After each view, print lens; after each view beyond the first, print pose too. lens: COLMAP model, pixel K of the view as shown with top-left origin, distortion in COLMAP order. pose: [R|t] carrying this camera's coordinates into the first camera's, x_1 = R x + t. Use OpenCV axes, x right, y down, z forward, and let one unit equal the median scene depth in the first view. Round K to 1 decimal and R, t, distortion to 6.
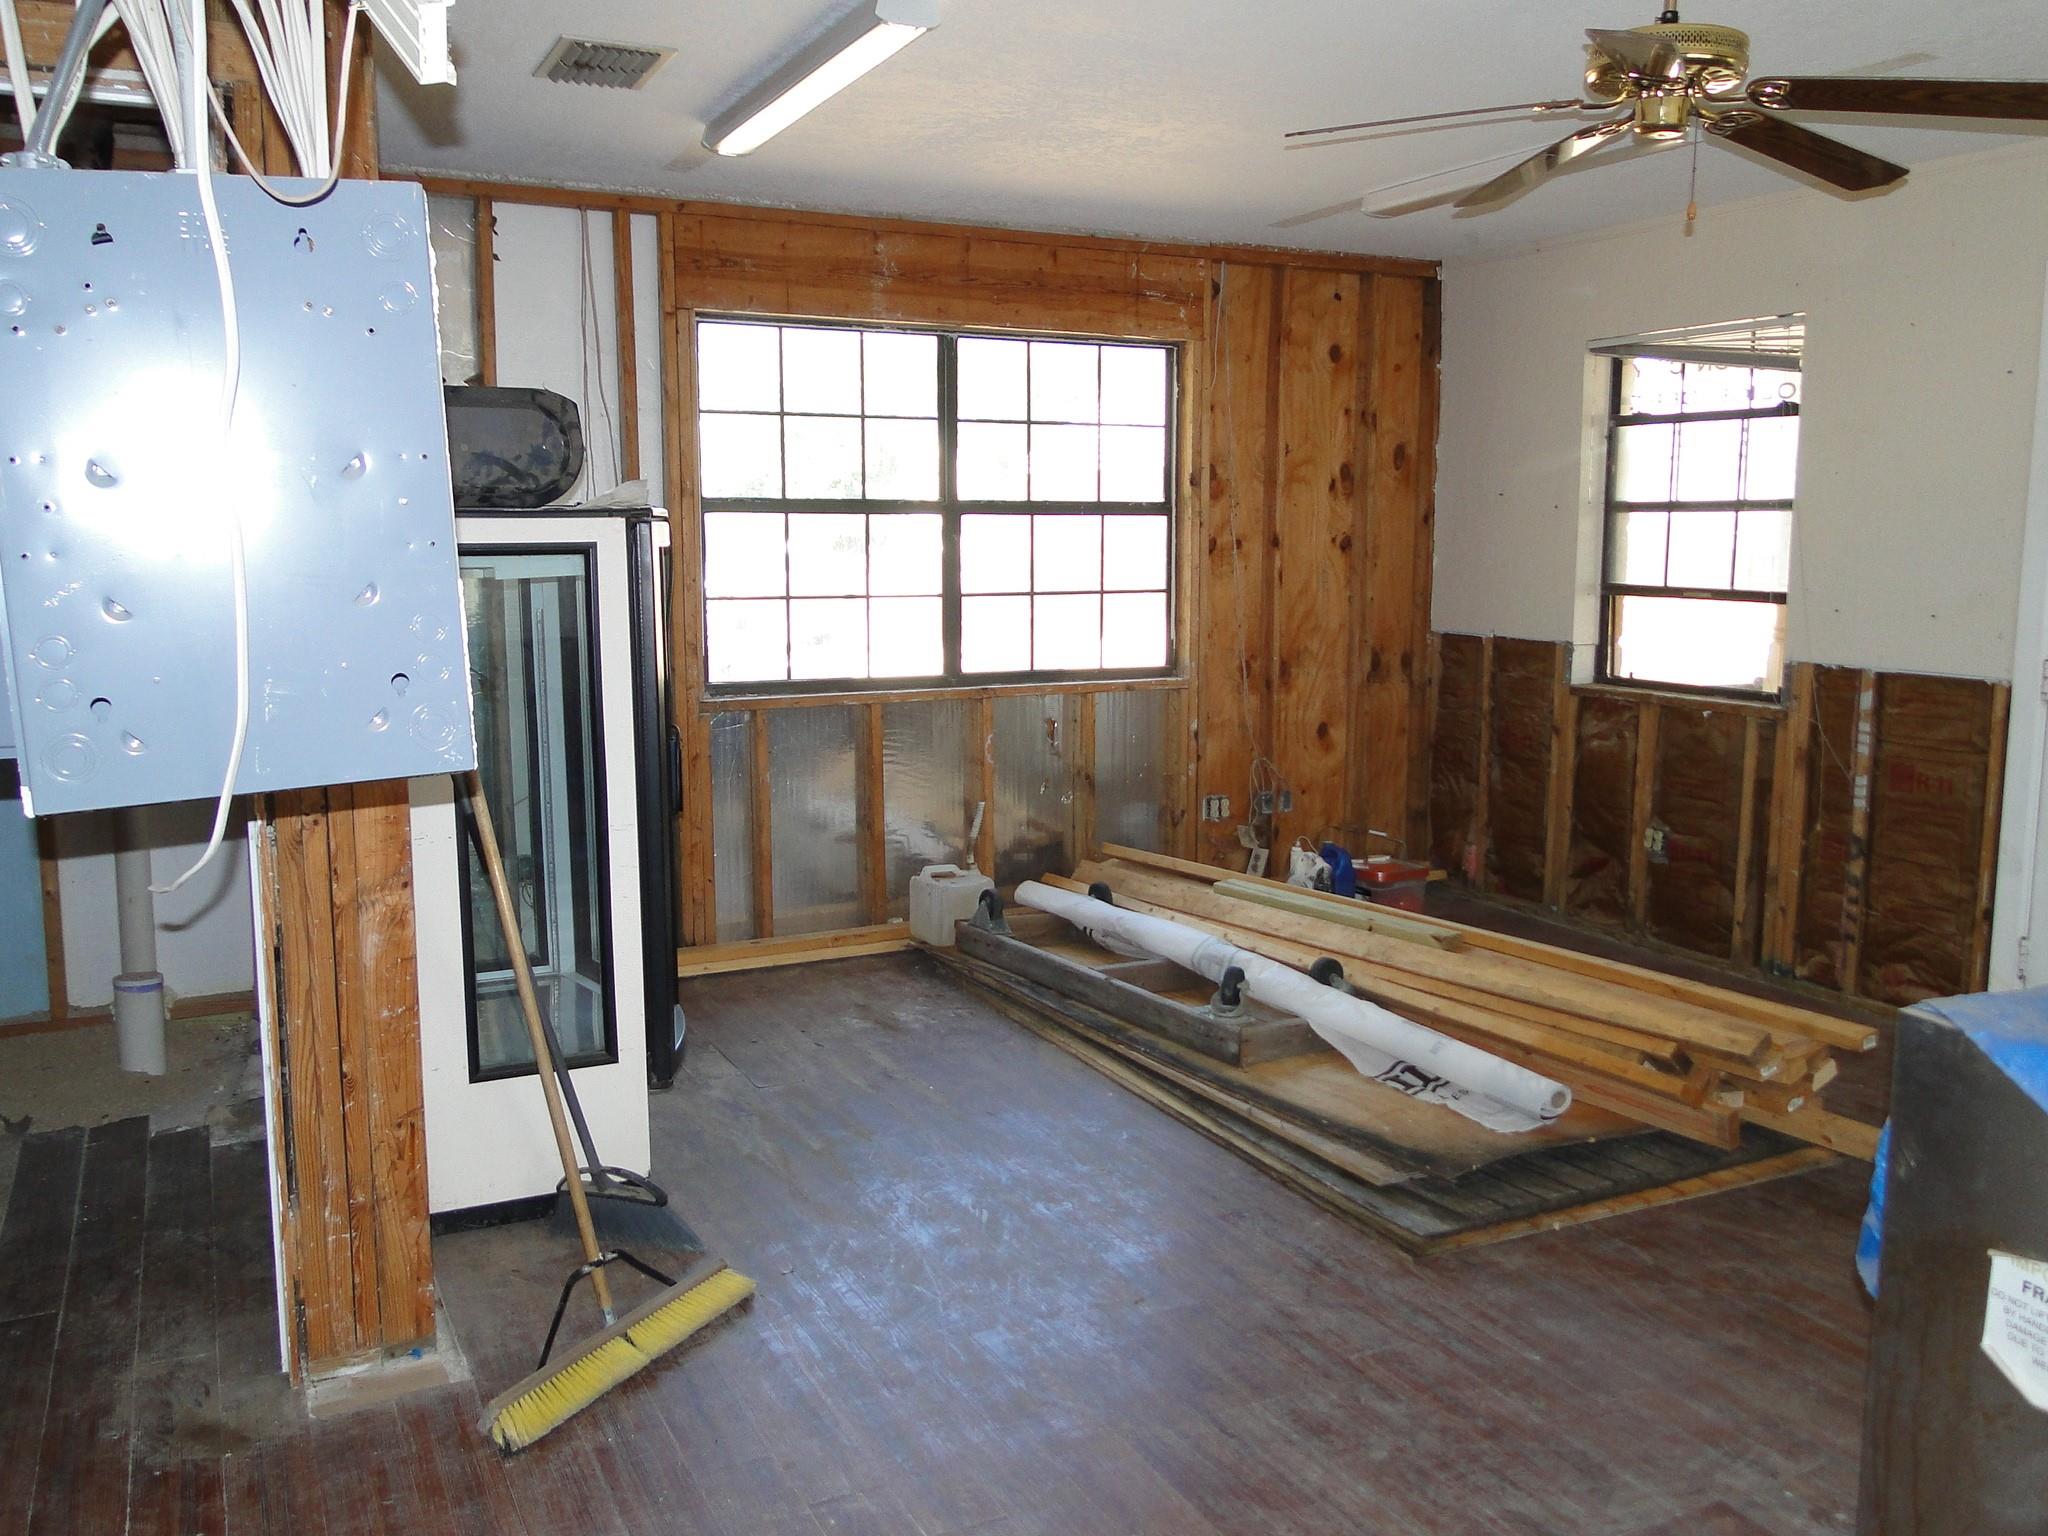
lens RADIAL K [[1653.1, 0, 1018.6], [0, 1653.1, 767.2], [0, 0, 1]] dist [0.009942, -0.003076]
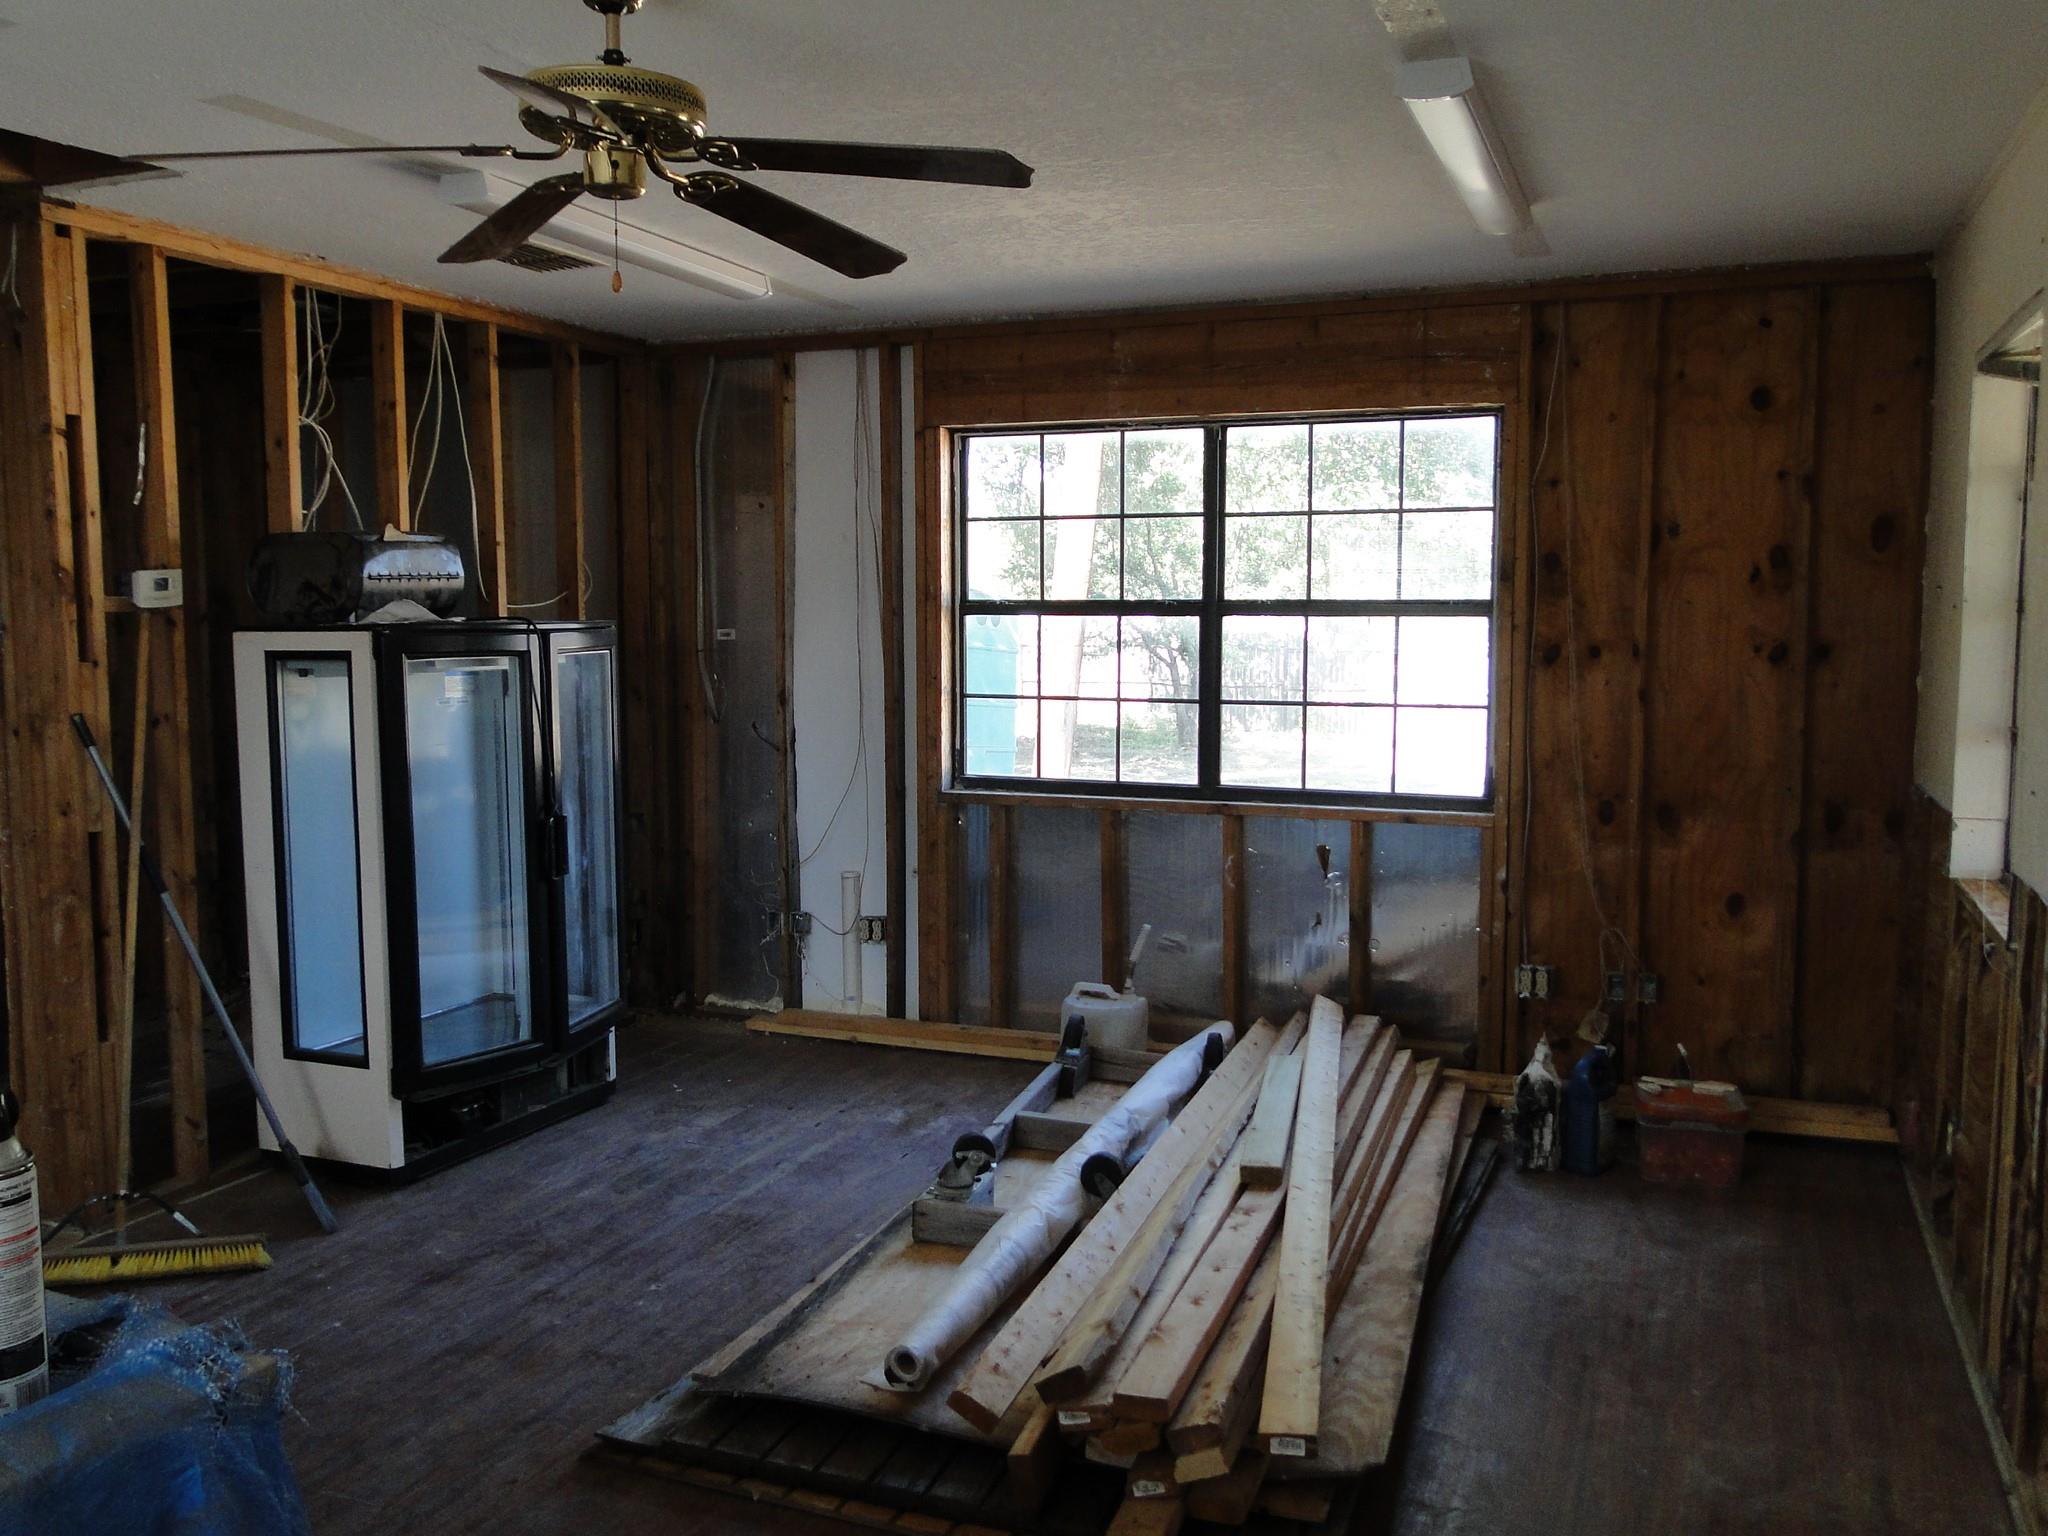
lens RADIAL K [[1653.1, 0, 1019.4], [0, 1653.1, 768.6], [0, 0, 1]] dist [0.009942, -0.003076]
pose [[0.675725, 0.072064, -0.733622, 0.573208], [-0.103823, 0.994594, 0.002070, -0.057192], [0.729805, 0.074768, 0.679554, 0.291315]]
